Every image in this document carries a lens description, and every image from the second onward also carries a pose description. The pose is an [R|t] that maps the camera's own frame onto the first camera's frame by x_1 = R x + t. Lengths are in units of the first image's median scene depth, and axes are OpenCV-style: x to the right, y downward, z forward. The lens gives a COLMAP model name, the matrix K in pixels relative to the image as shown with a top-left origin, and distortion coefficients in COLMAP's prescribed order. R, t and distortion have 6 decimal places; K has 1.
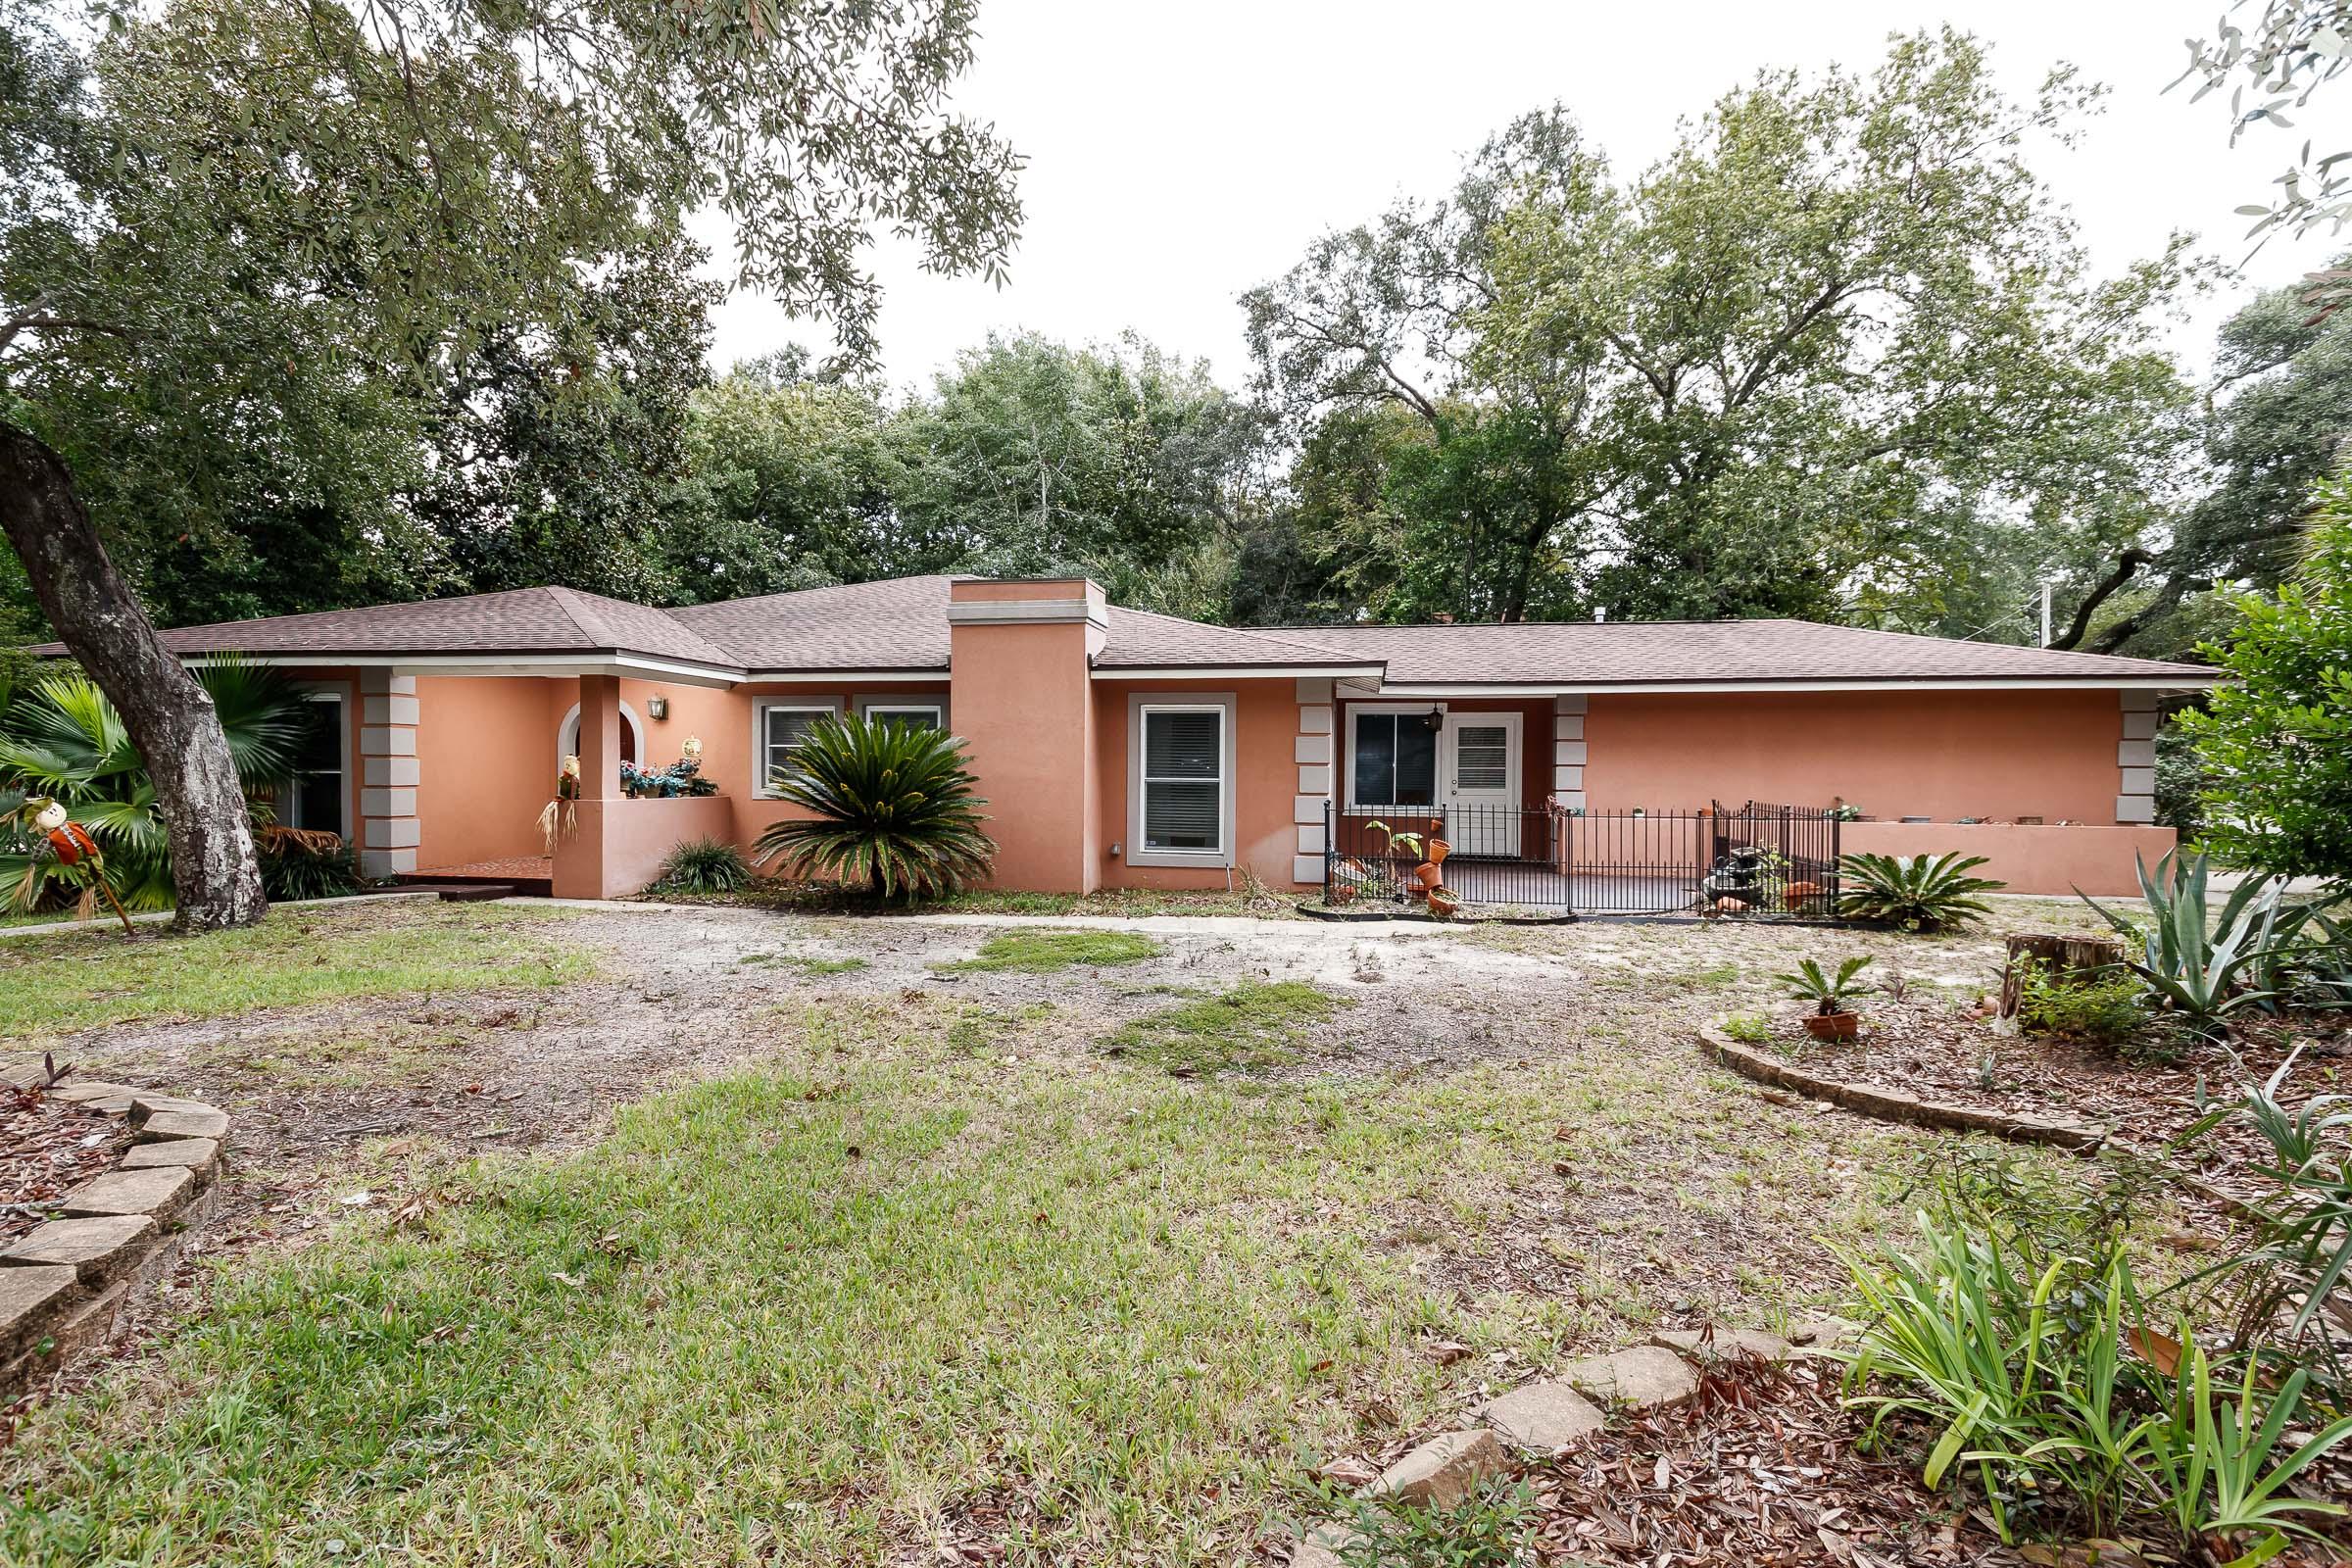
lens RADIAL K [[1059.6, 0, 1176.0], [0, 1059.6, 784.0], [0, 0, 1]] dist [0.001751, 0.000196]
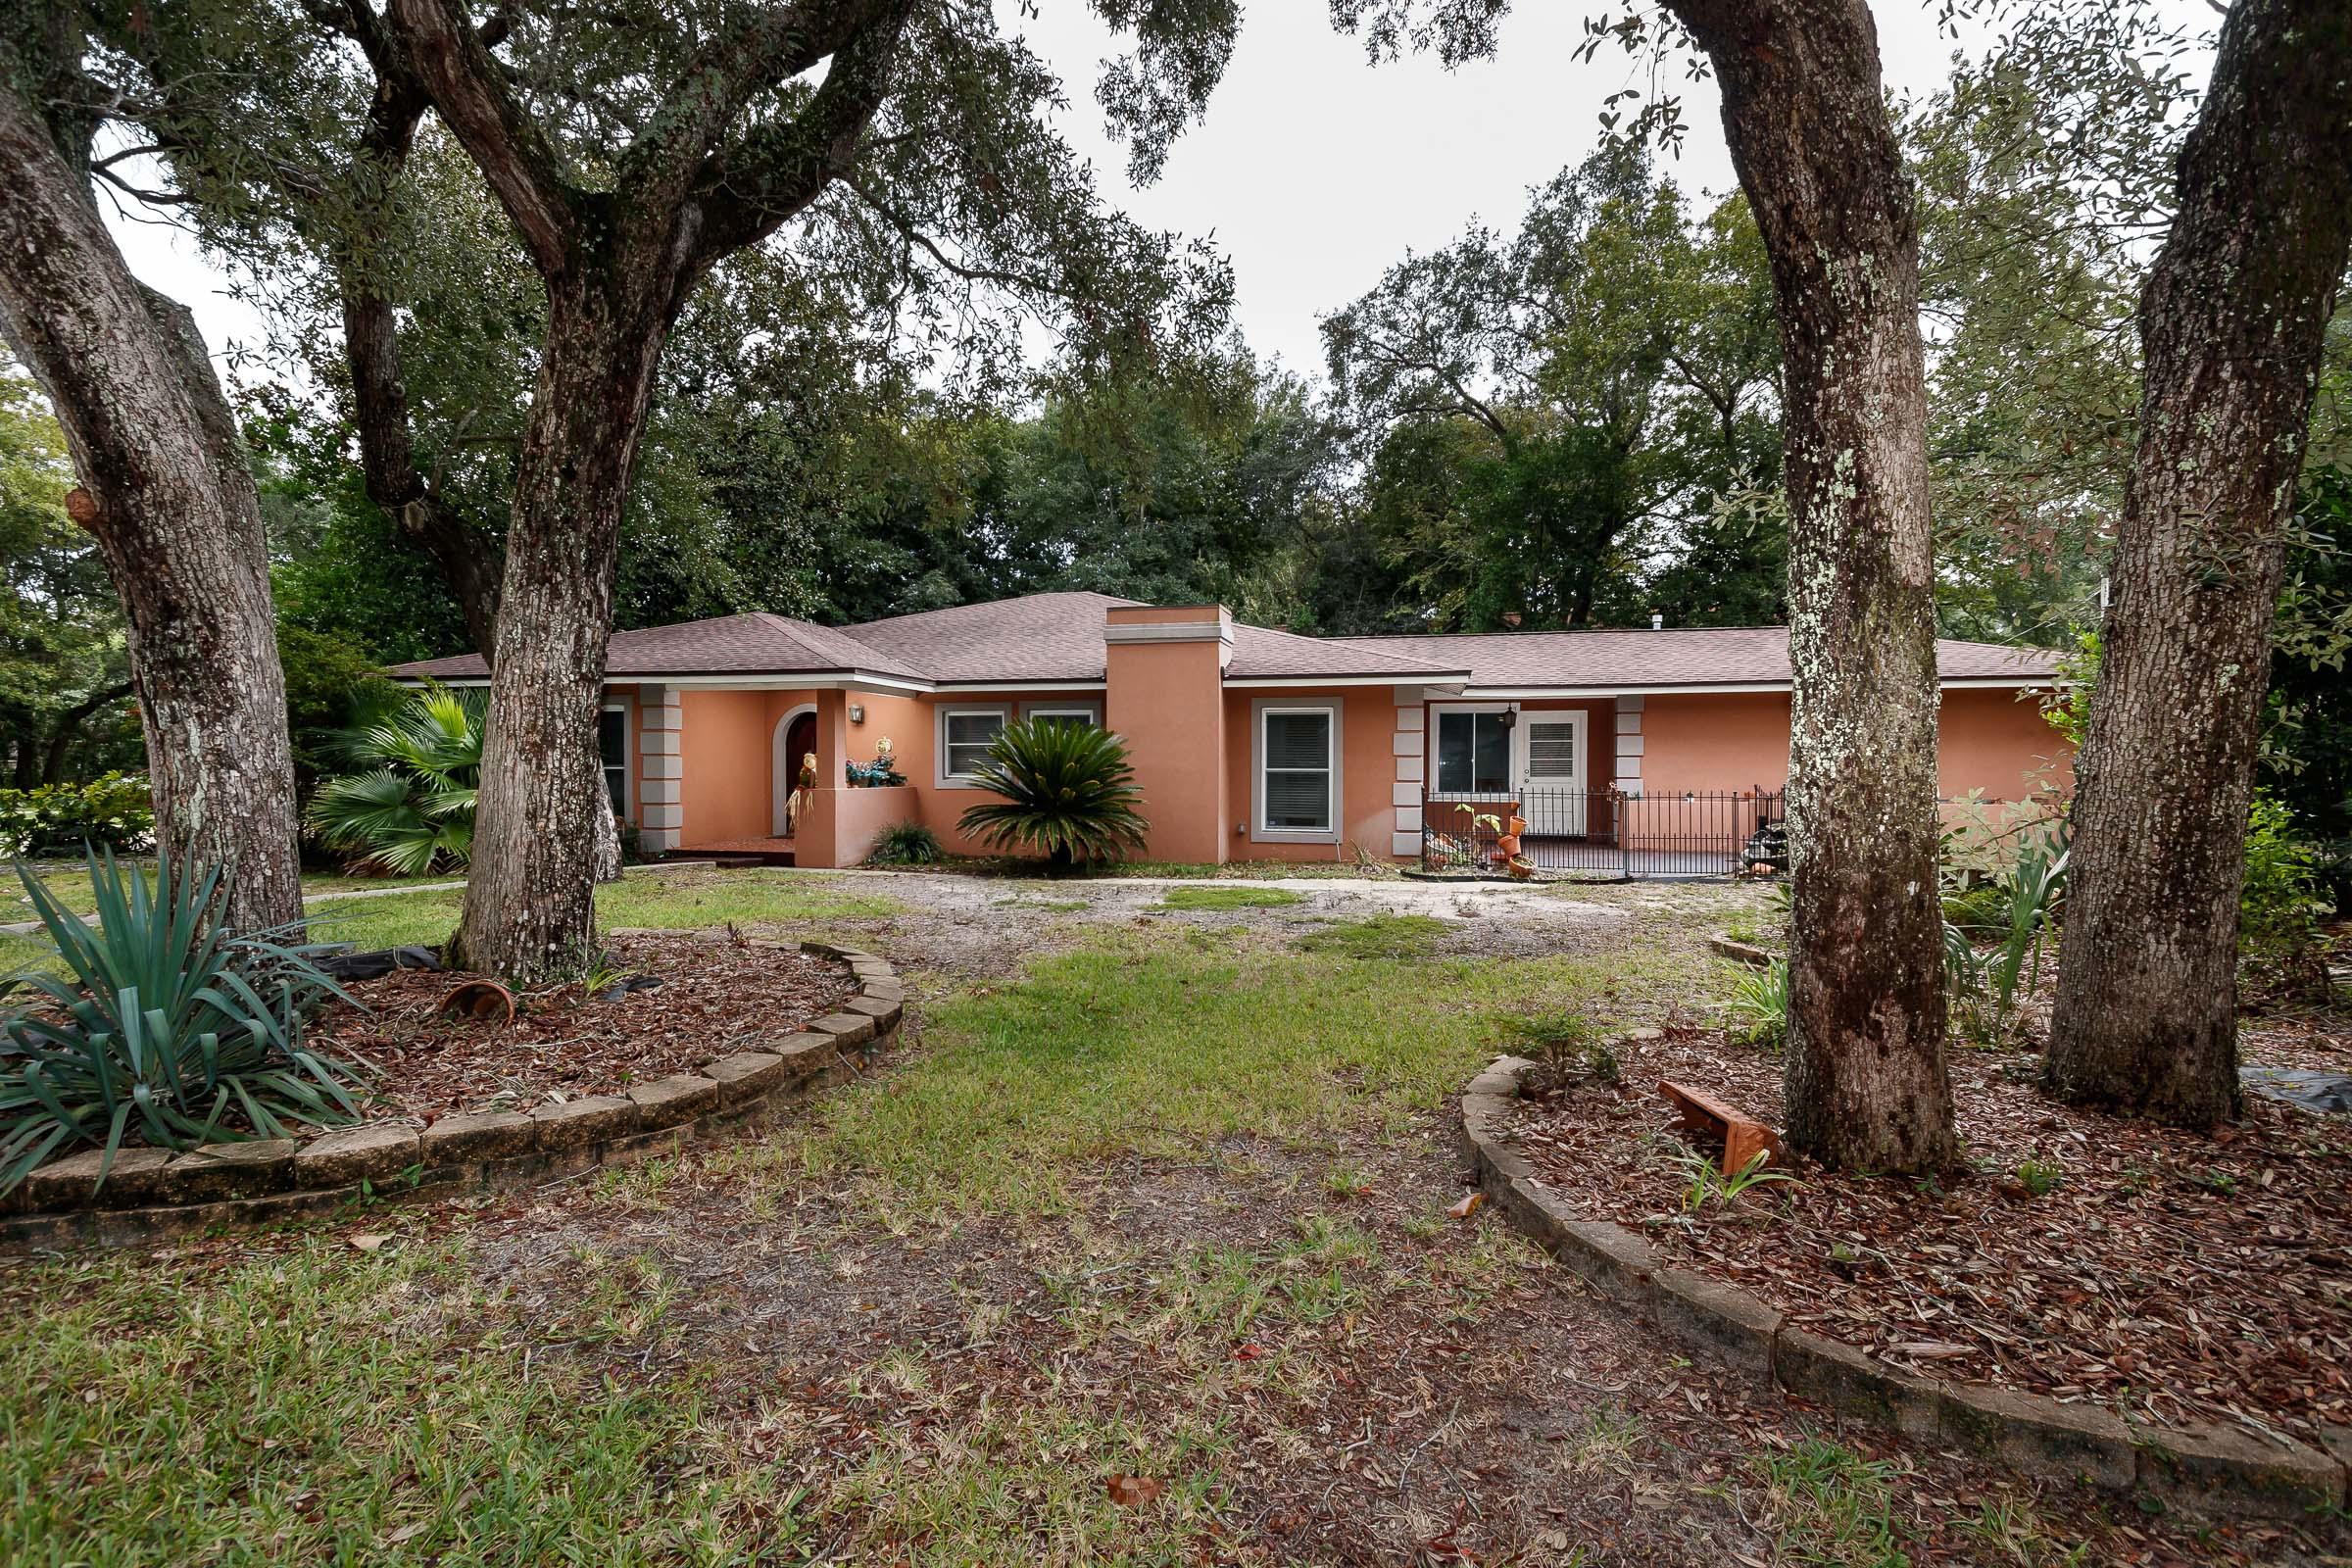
lens RADIAL K [[1059.6, 0, 1176.0], [0, 1059.6, 784.0], [0, 0, 1]] dist [0.001751, 0.000196]
pose [[0.998411, -0.005299, -0.056105, -0.062760], [0.005524, 0.999977, 0.003856, 0.006147], [0.056083, -0.004159, 0.998417, -0.199564]]
